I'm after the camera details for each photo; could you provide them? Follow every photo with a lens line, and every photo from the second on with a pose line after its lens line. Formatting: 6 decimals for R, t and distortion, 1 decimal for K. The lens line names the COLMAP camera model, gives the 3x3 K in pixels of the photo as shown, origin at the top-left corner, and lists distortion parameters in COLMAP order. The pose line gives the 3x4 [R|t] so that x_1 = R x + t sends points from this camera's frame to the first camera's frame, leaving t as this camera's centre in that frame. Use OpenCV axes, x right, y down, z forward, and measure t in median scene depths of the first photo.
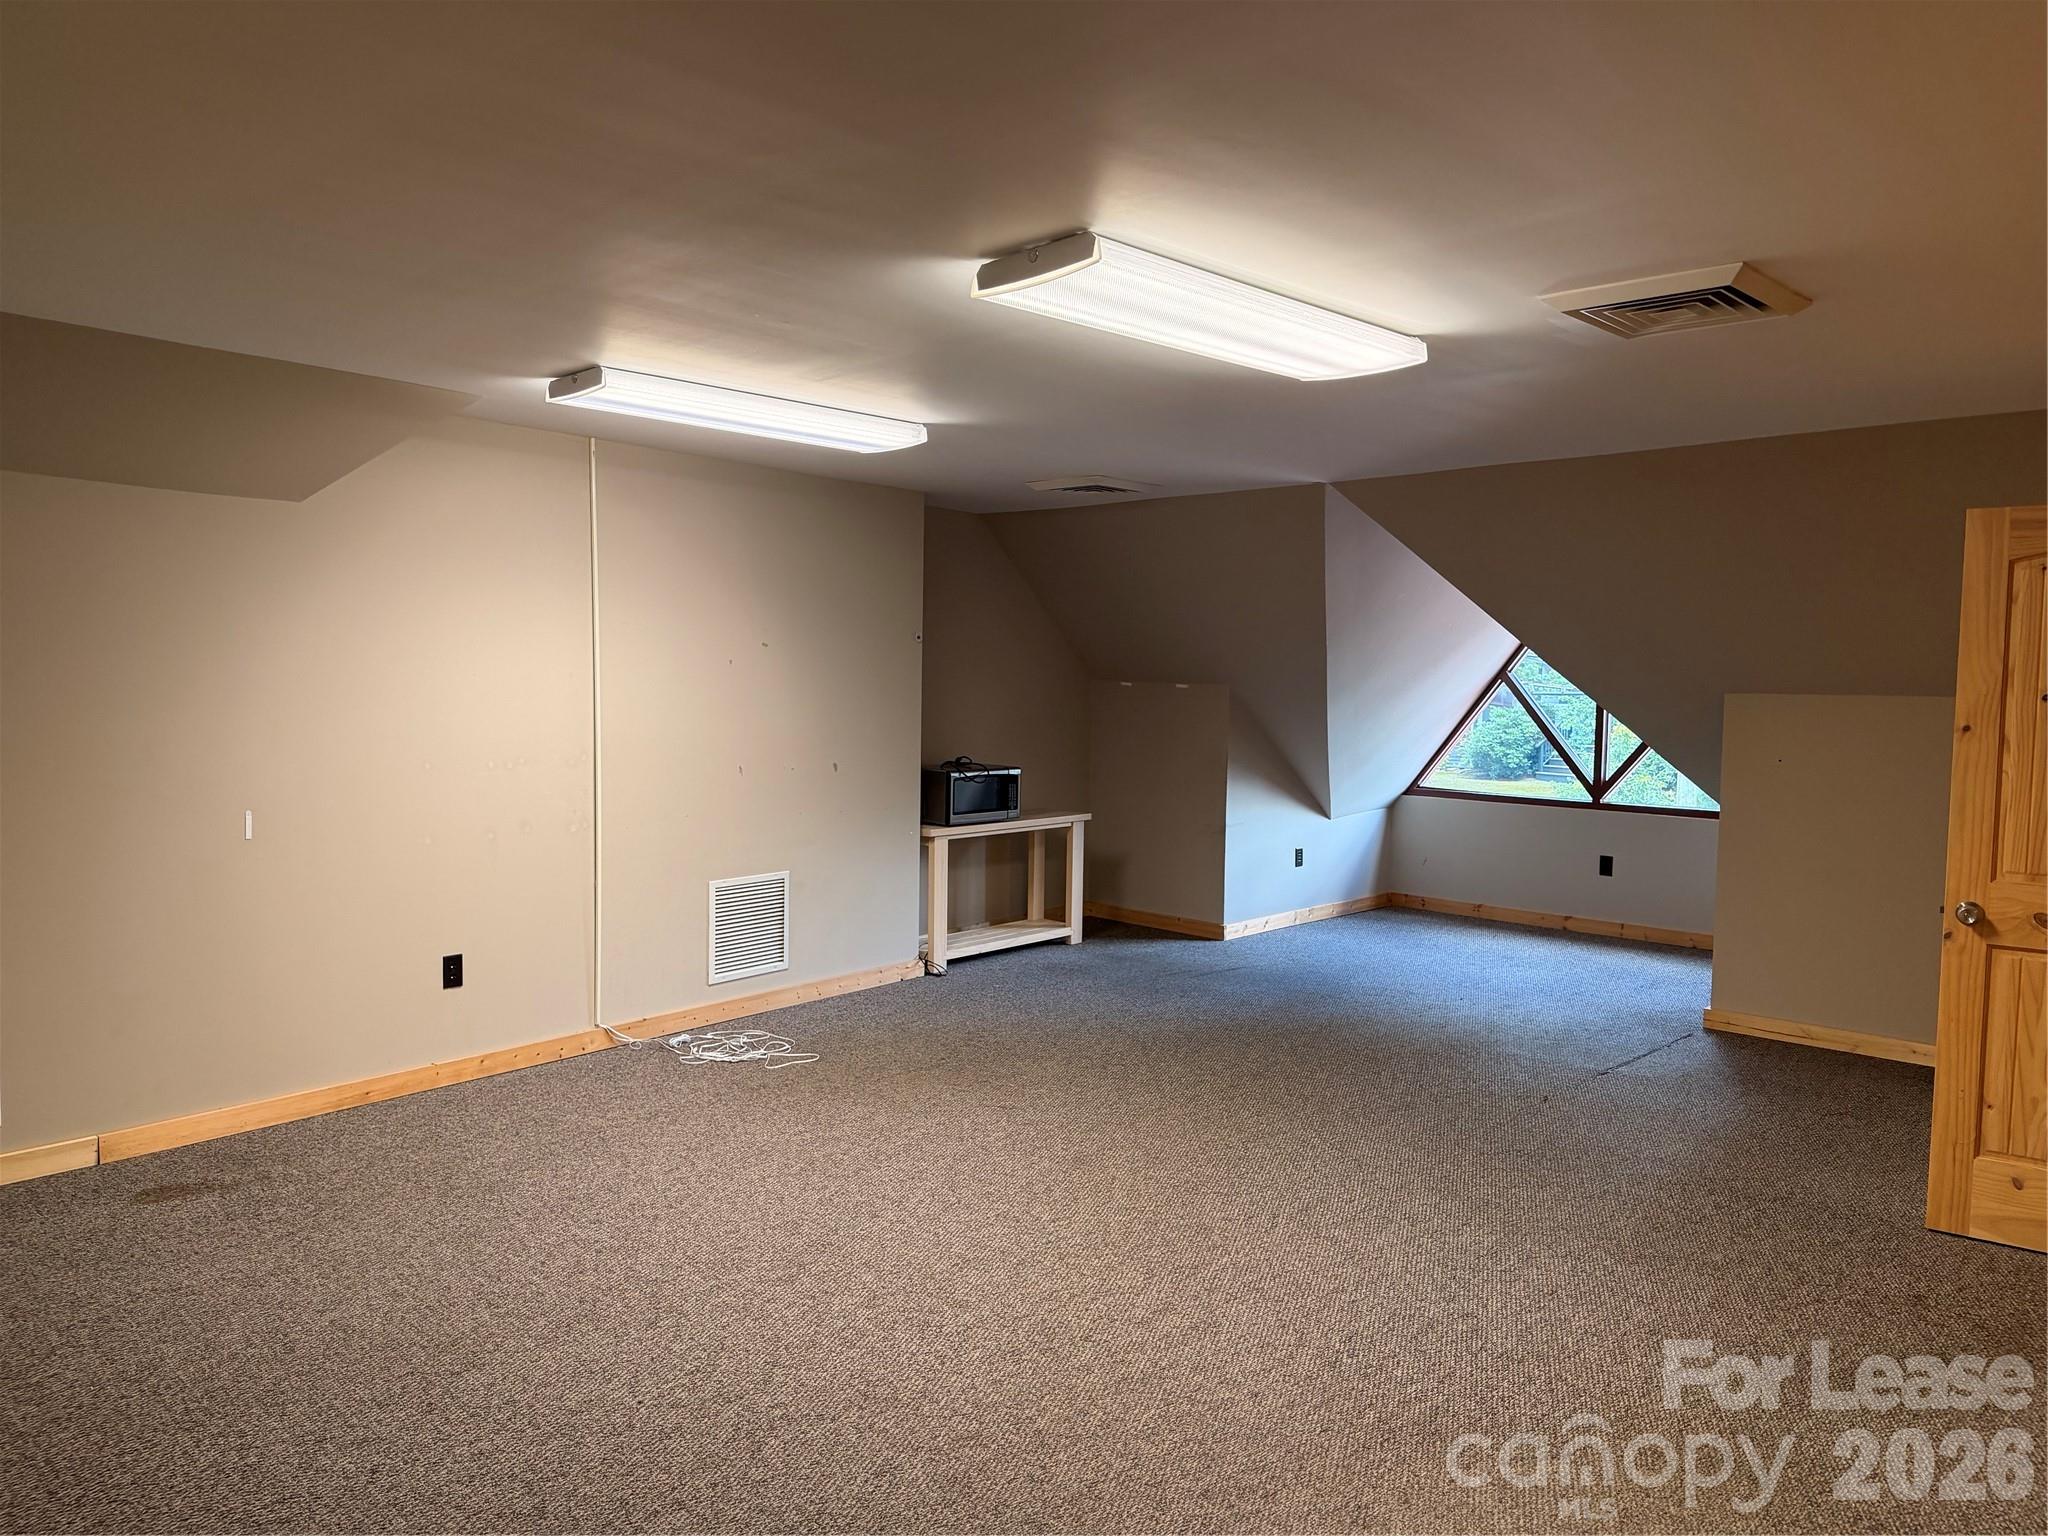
lens RADIAL K [[1448.7, 0, 1024.0], [0, 1448.7, 768.0], [0, 0, 1]] dist [0.046068, 0.000217]
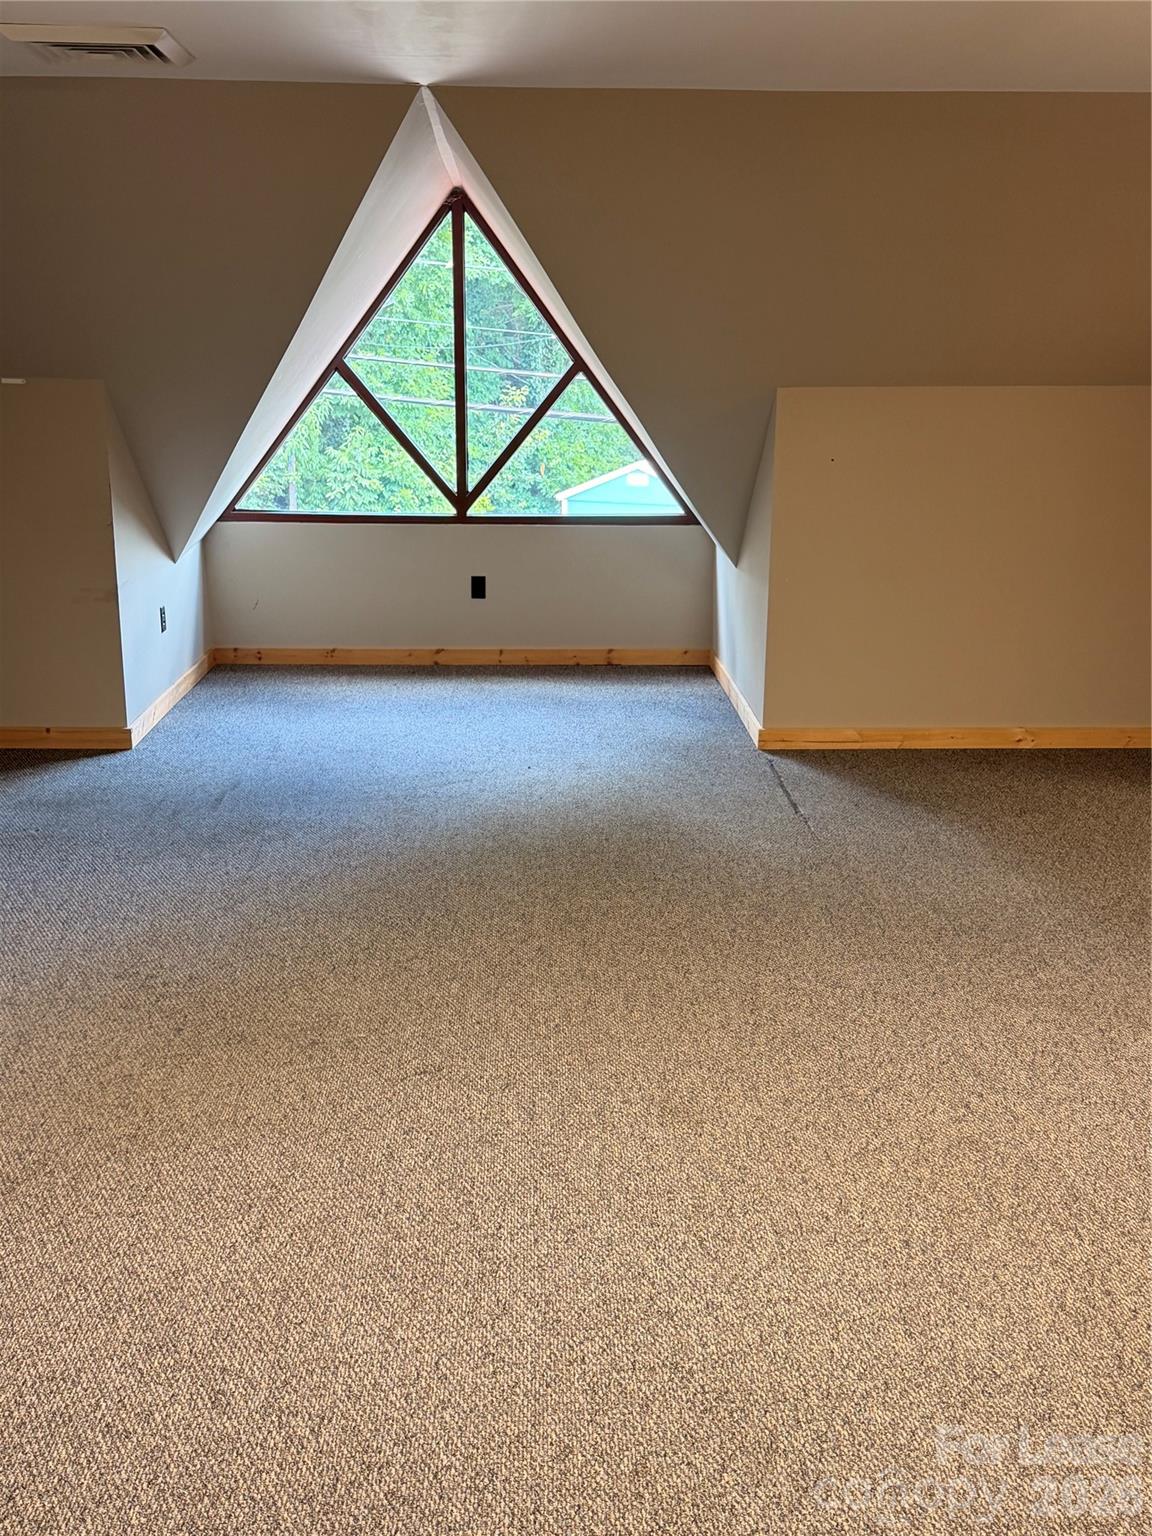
lens RADIAL K [[1596.4, 0, 576.0], [0, 1596.4, 768.0], [0, 0, 1]] dist [0.260606, -0.488664]
pose [[0.674231, -0.190834, 0.713439, -0.279857], [0.050529, 0.975694, 0.213231, -0.031013], [-0.736790, -0.107718, 0.667486, 0.290517]]
